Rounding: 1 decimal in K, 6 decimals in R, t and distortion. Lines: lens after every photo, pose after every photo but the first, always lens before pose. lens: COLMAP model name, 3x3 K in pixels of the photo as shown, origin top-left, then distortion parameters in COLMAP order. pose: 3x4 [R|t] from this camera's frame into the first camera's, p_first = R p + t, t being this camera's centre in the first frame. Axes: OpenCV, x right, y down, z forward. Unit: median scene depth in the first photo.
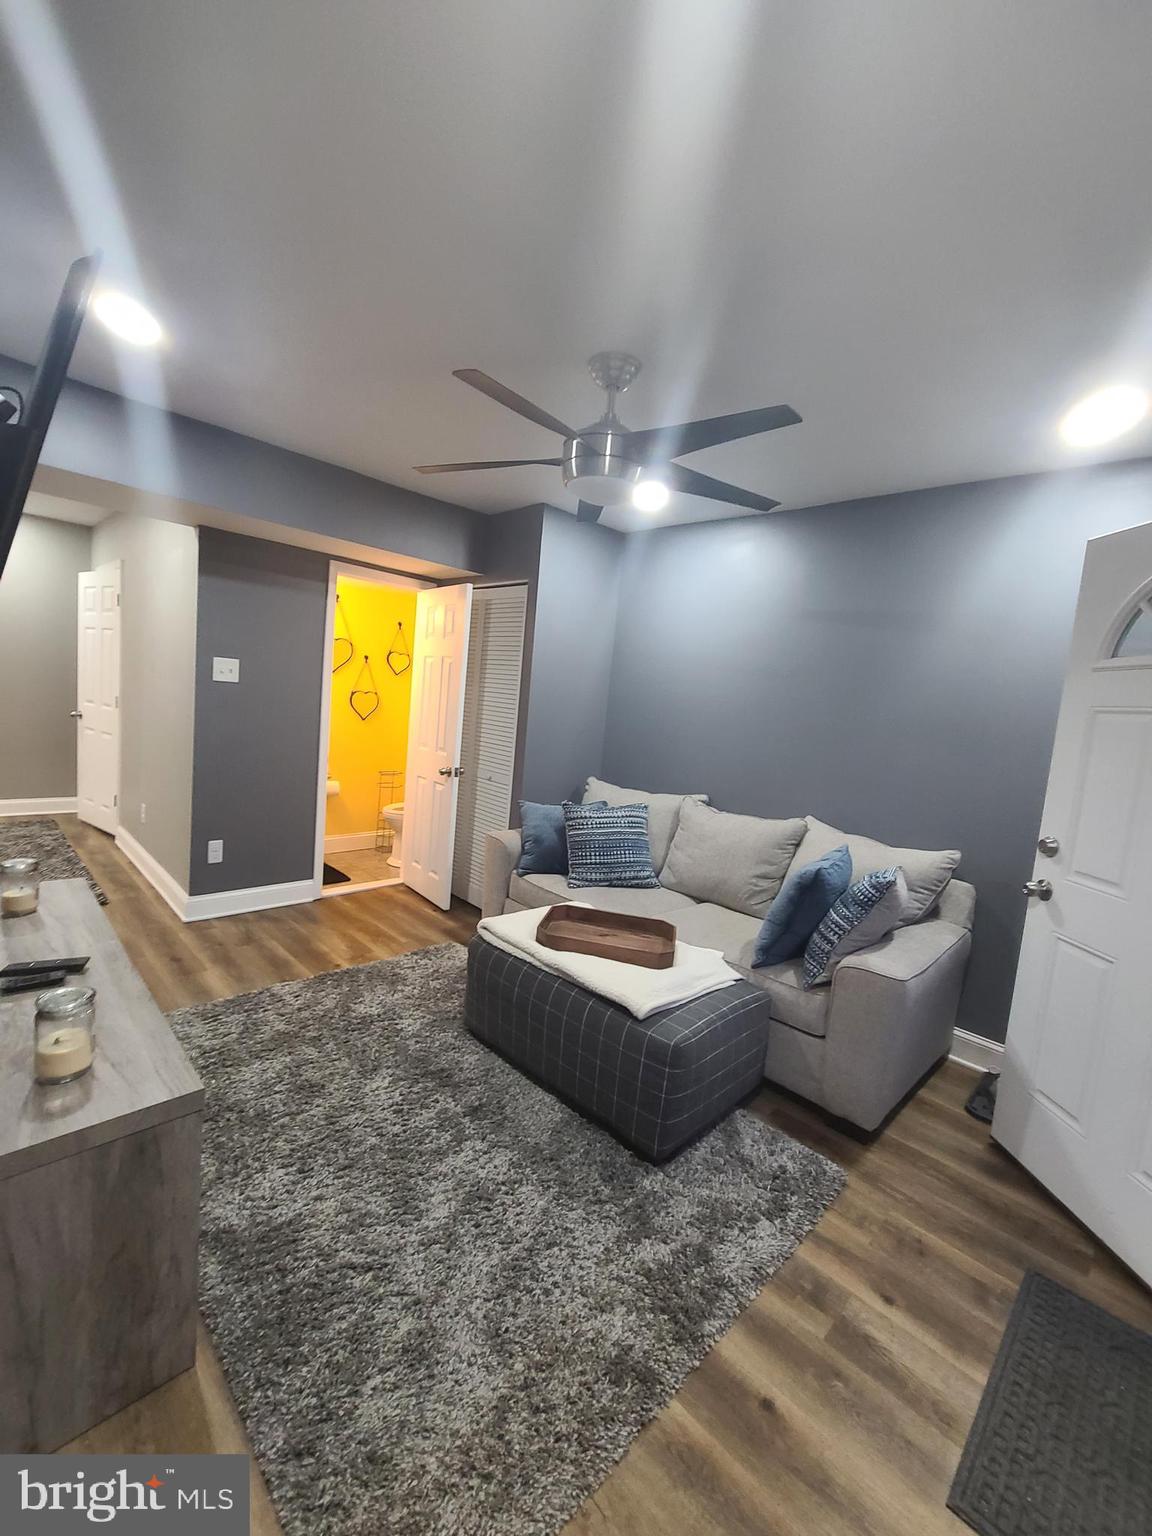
lens RADIAL K [[630.1, 0, 574.1], [0, 630.1, 759.6], [0, 0, 1]] dist [-0.011787, 0.000318]
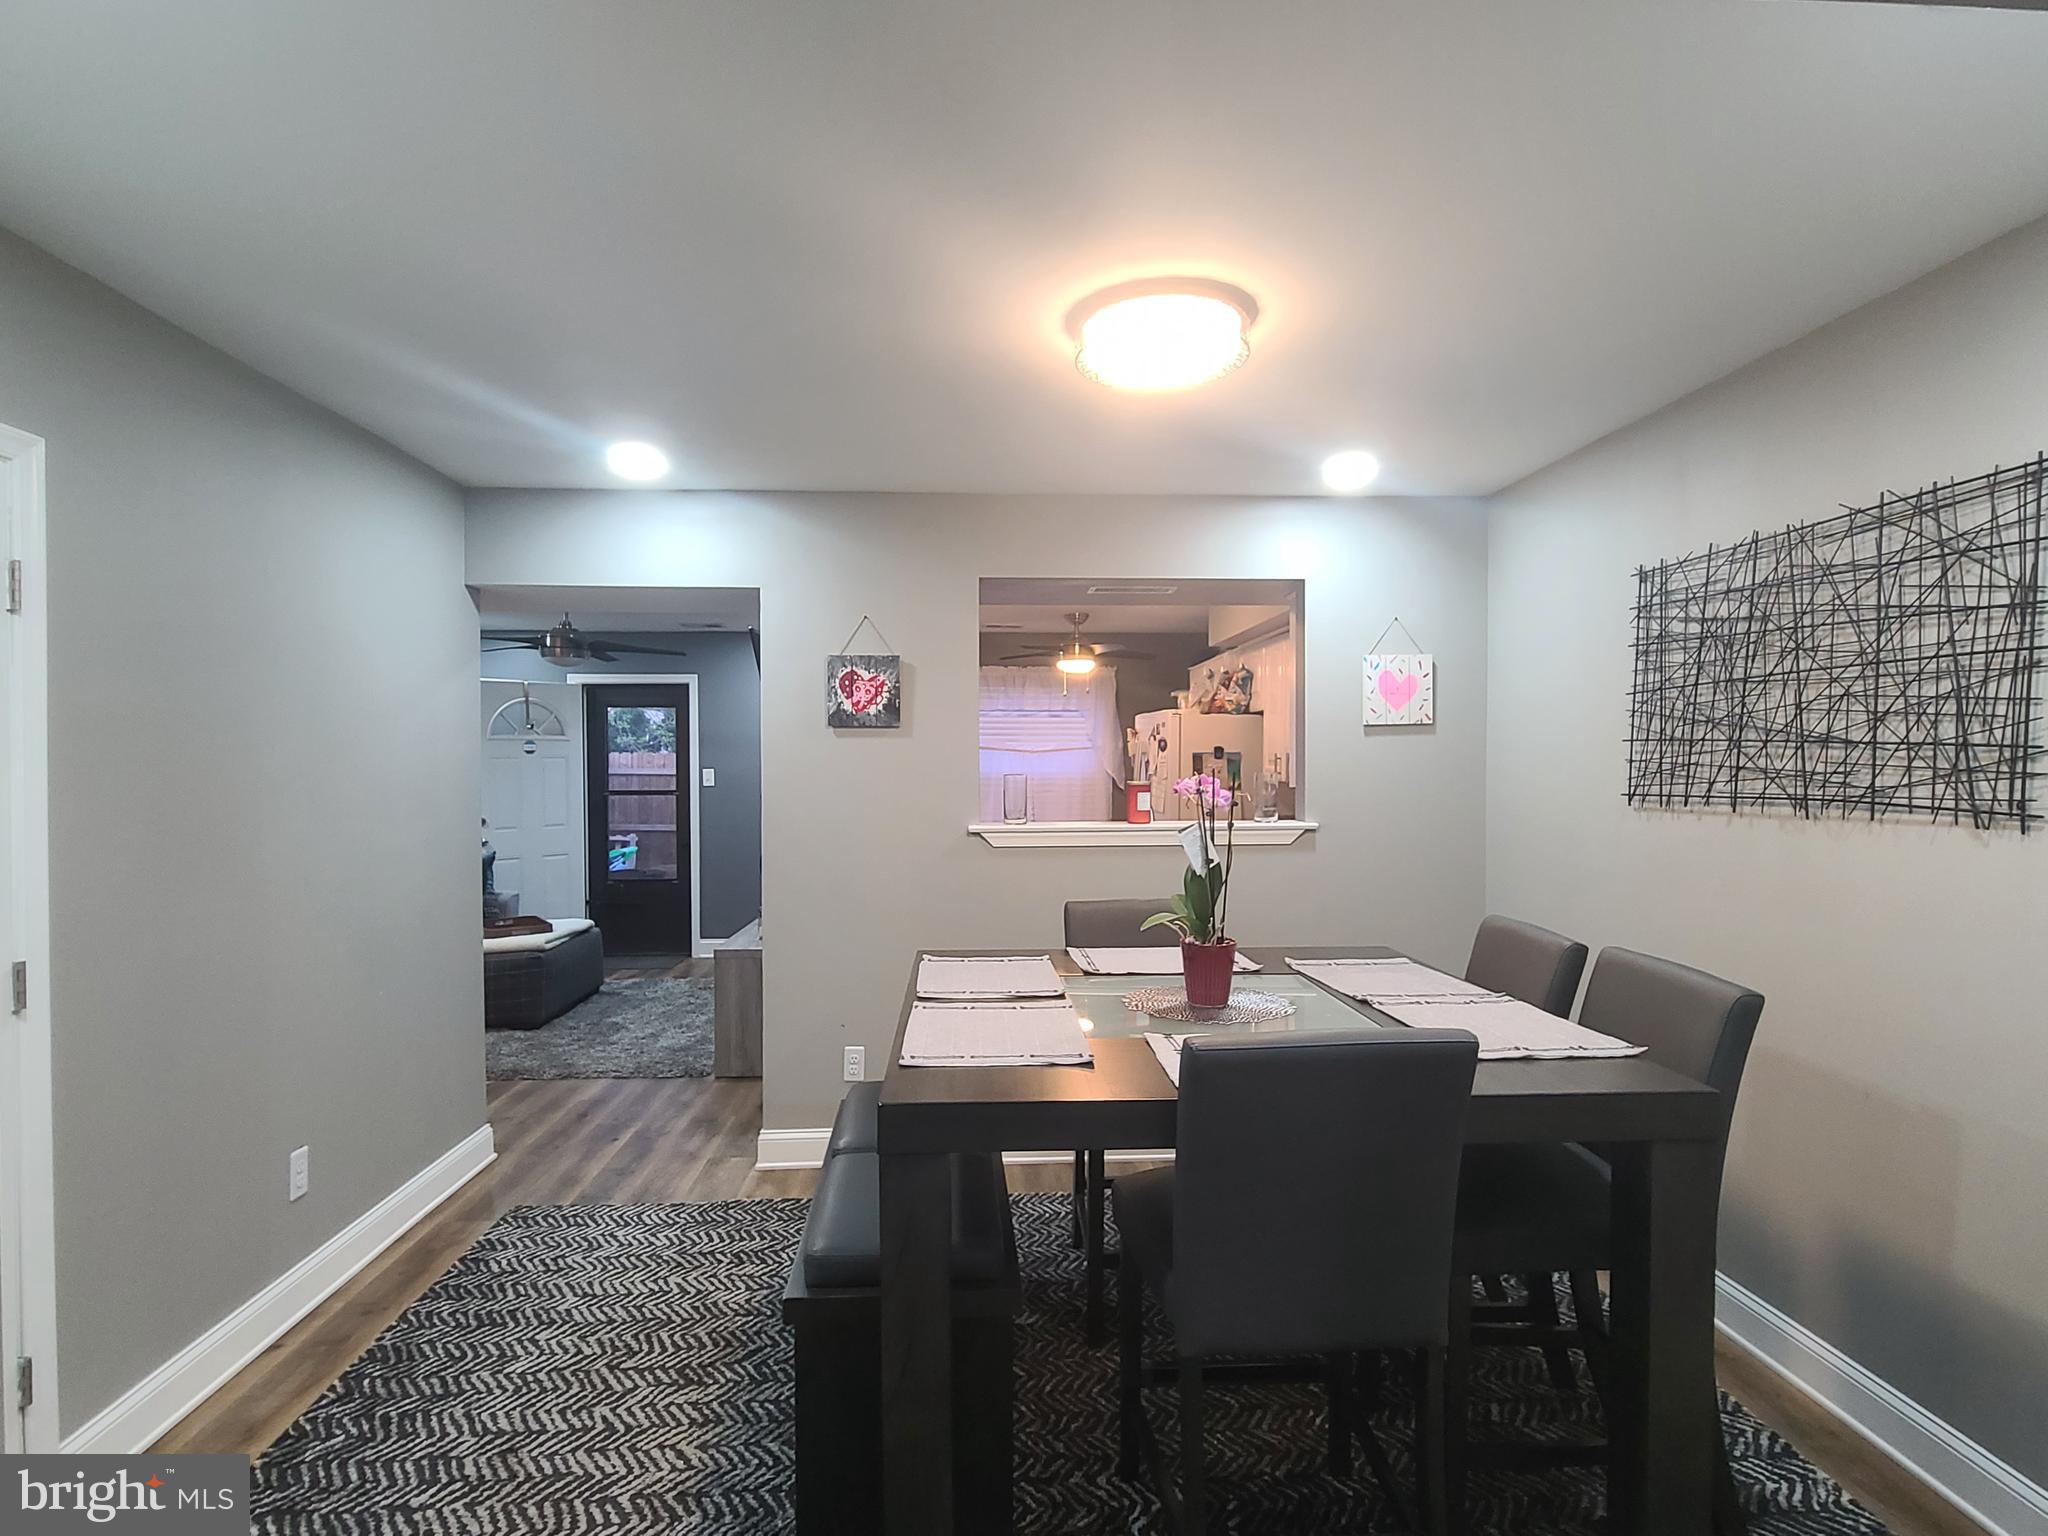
lens RADIAL K [[955.6, 0, 1017.5], [0, 955.6, 771.0], [0, 0, 1]] dist [0.001456, 0.000320]
pose [[-0.753352, -0.097381, 0.650368, -2.198458], [-0.001164, 0.989171, 0.146762, -0.412392], [-0.657617, 0.109807, -0.745307, 1.775565]]
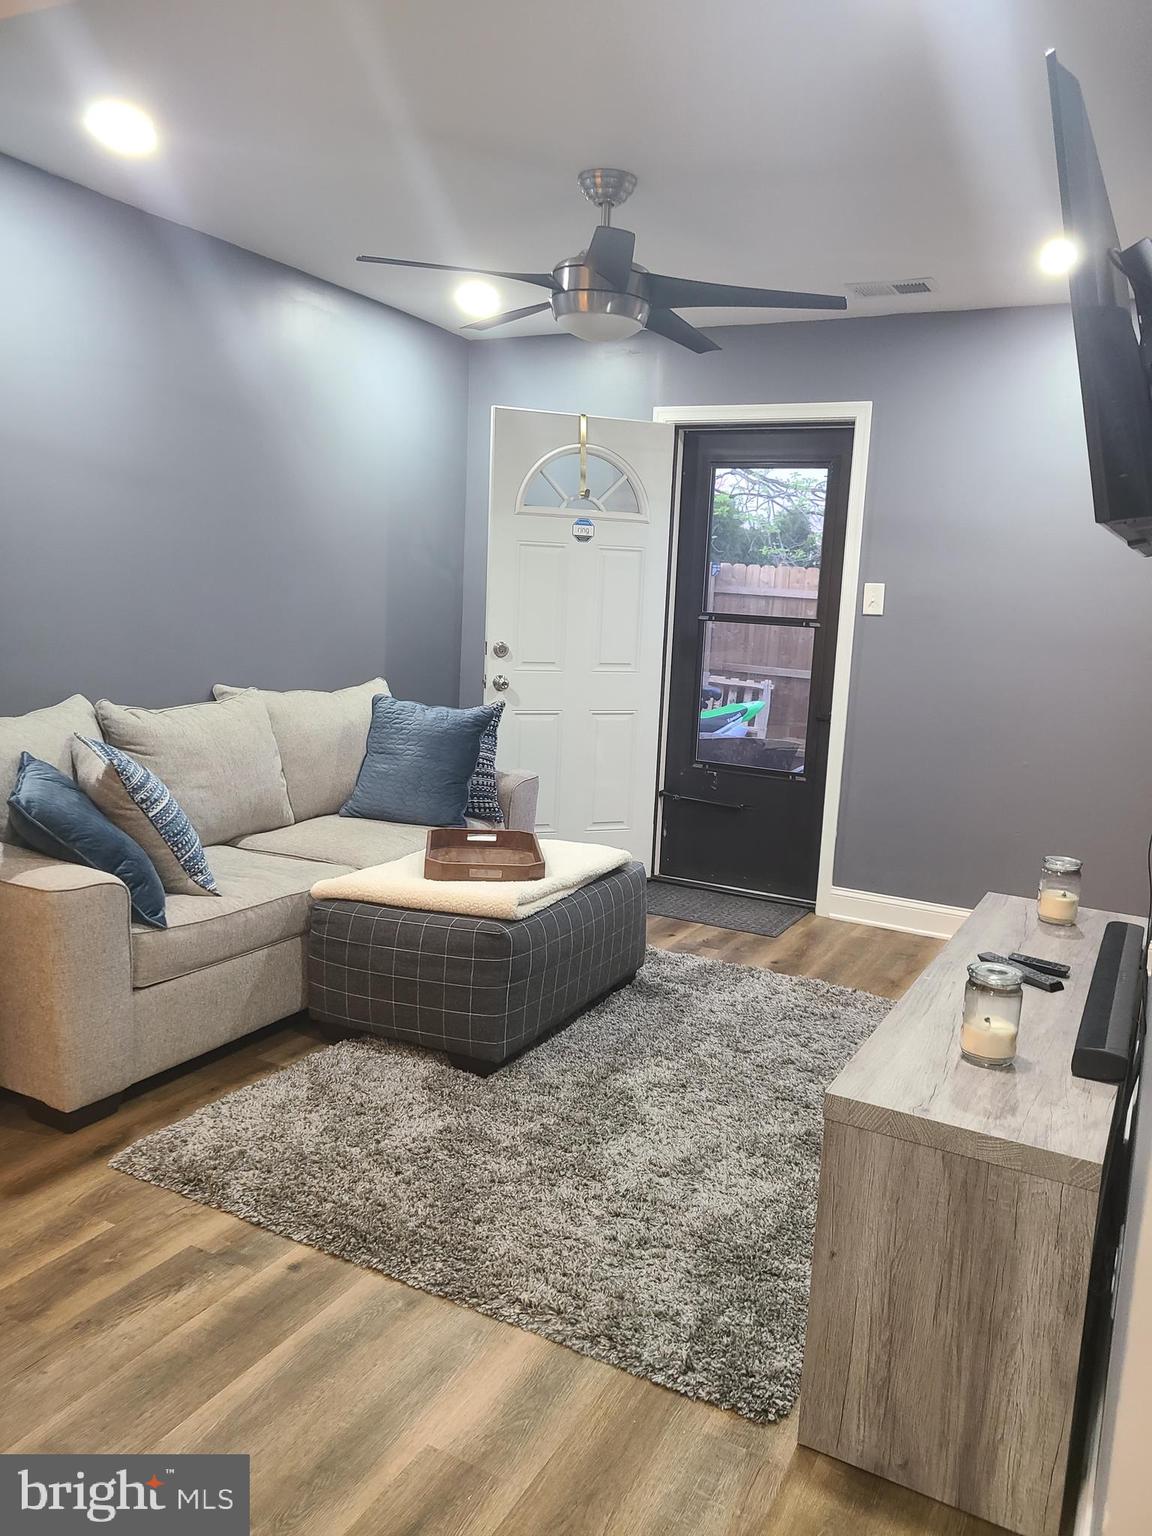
lens RADIAL K [[1152.1, 0, 571.2], [0, 1152.1, 768.9], [0, 0, 1]] dist [0.007315, 0.001602]
pose [[-0.275143, -0.259291, 0.925778, -1.249047], [0.022623, 0.960931, 0.275861, -0.221647], [-0.961137, 0.096845, -0.258527, 1.197894]]
